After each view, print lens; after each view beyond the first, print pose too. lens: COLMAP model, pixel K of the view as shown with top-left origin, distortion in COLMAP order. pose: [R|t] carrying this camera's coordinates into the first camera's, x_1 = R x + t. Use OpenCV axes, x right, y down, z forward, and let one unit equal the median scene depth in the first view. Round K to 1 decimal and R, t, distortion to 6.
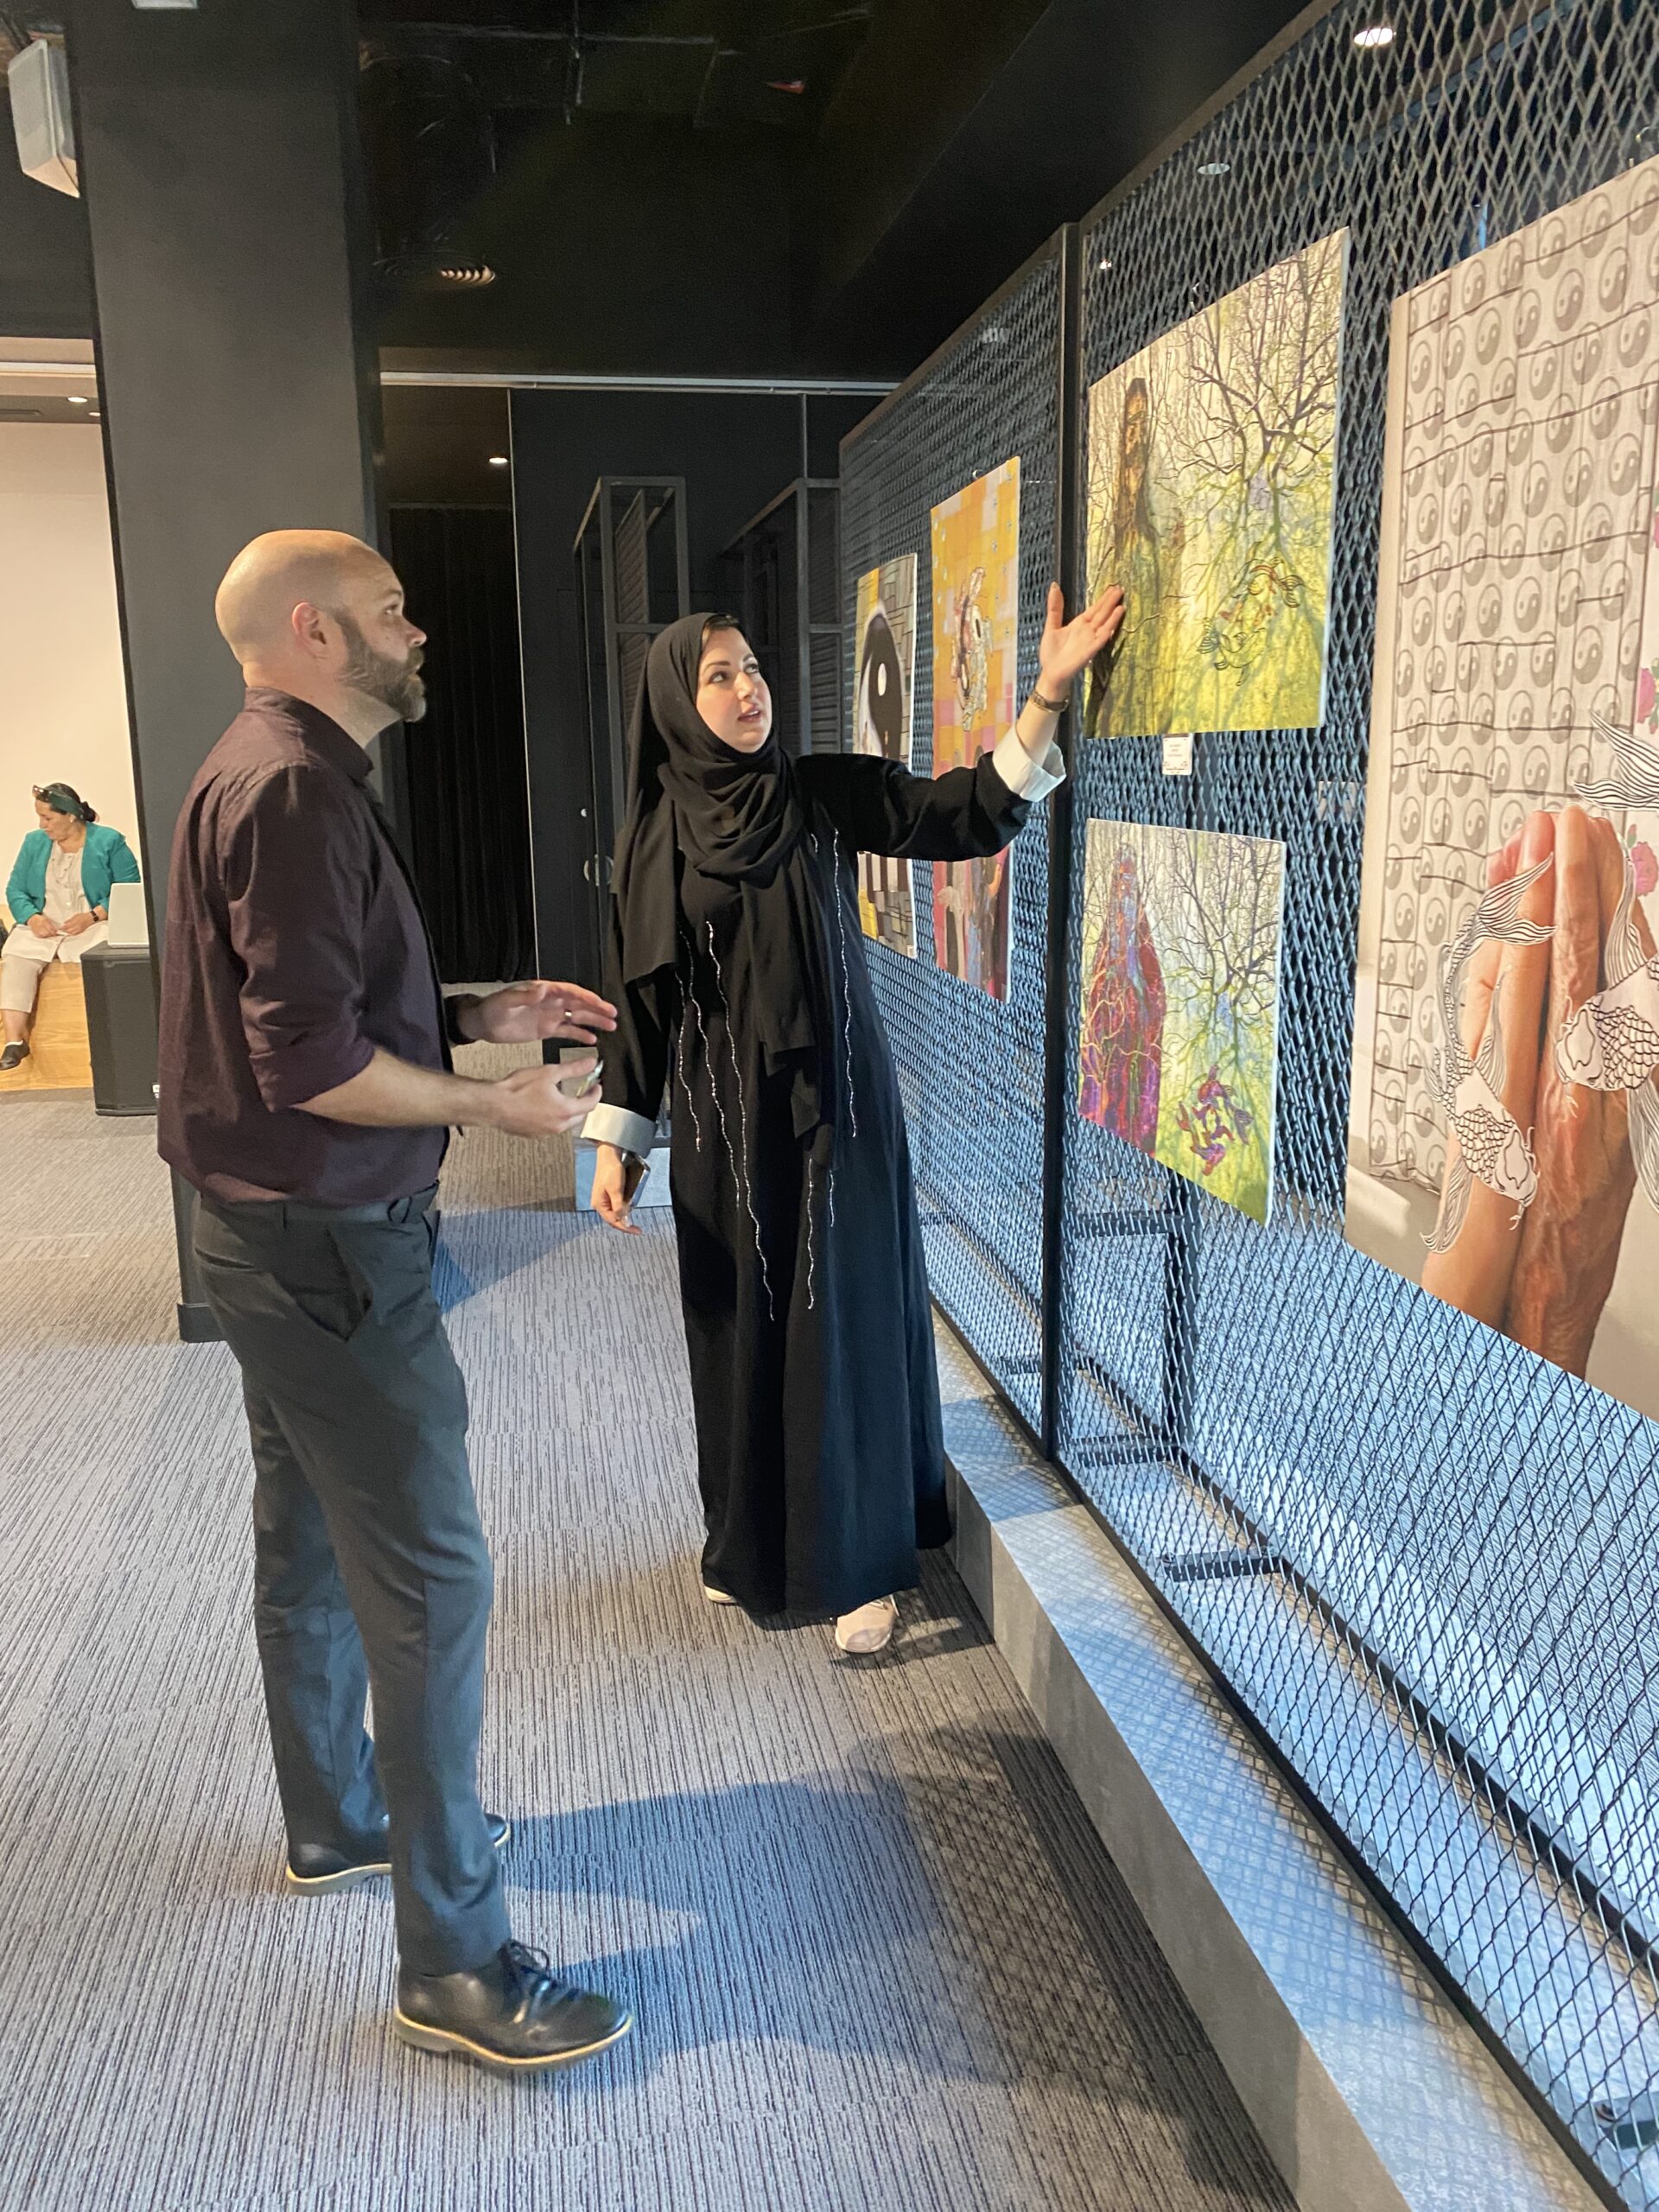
lens RADIAL K [[1659.7, 0, 827.4], [0, 1659.7, 1106.2], [0, 0, 1]] dist [-0.000122, -0.000500]
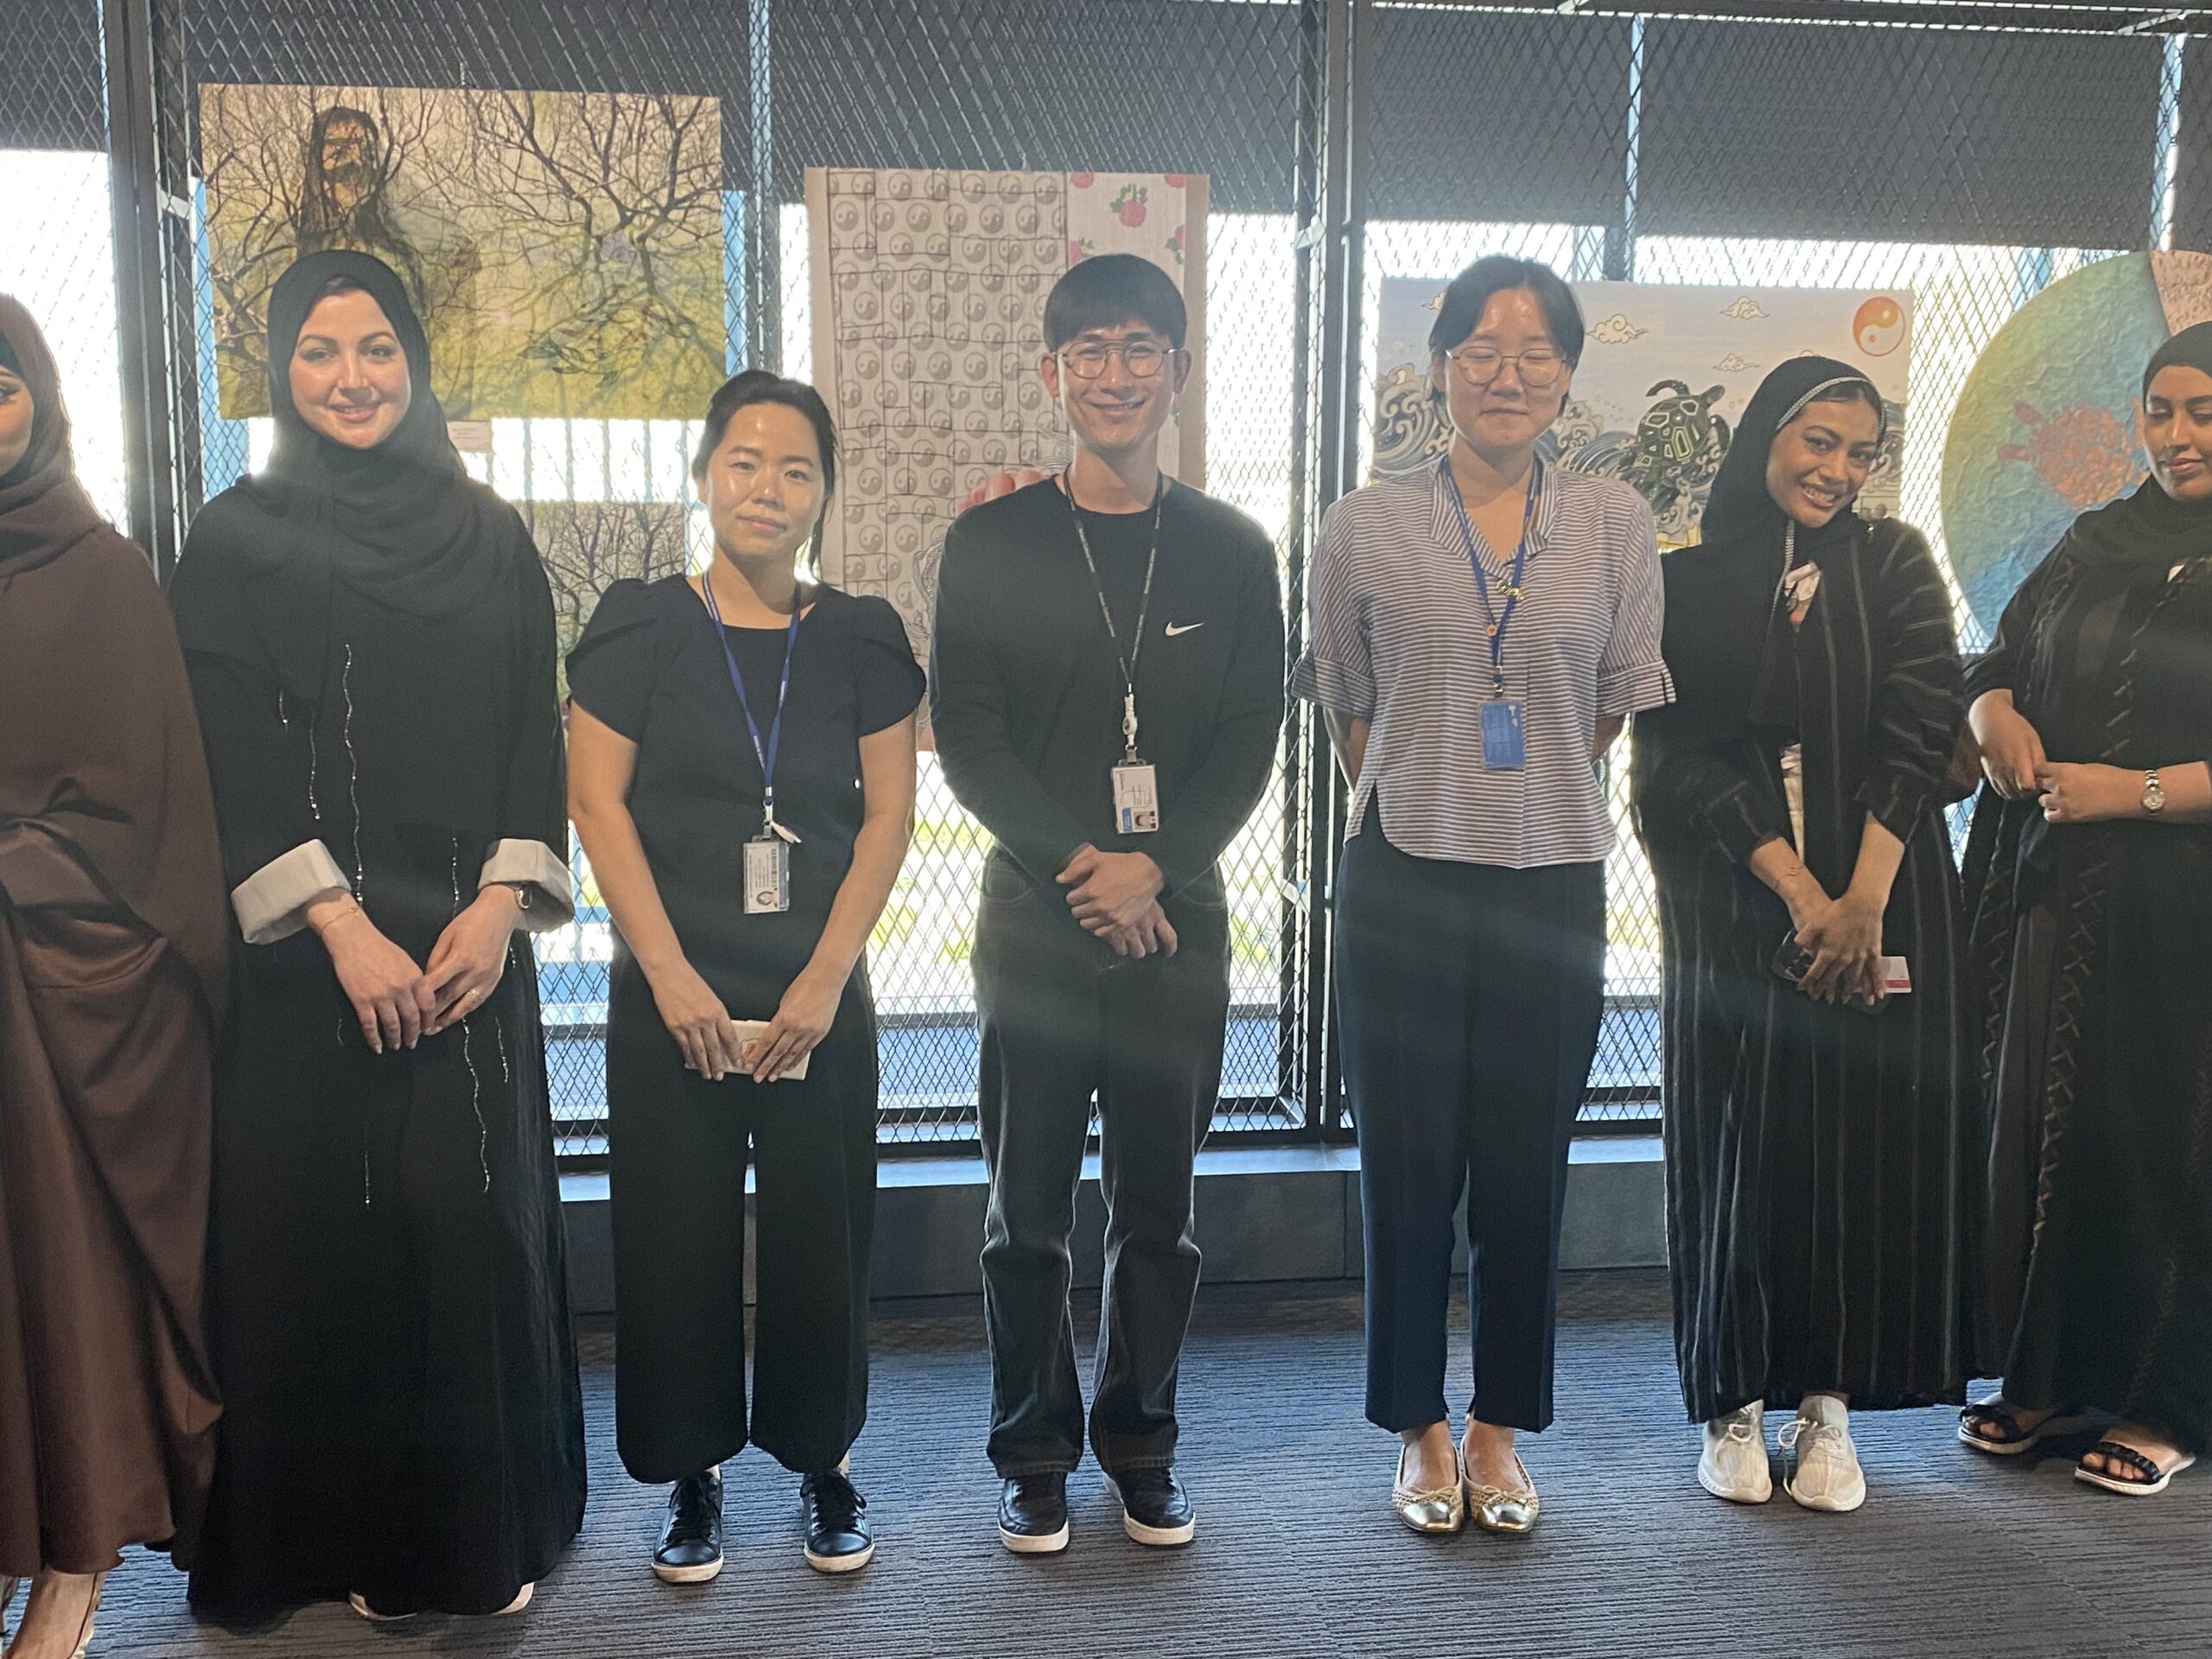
lens RADIAL K [[2368.0, 0, 1107.3], [0, 2368.0, 832.7], [0, 0, 1]] dist [0.023044, 0.000000]
pose [[0.041263, -0.189892, 0.980938, -2.280653], [0.192160, 0.964954, 0.178714, -0.233925], [-0.980496, 0.181122, 0.076307, 0.712492]]
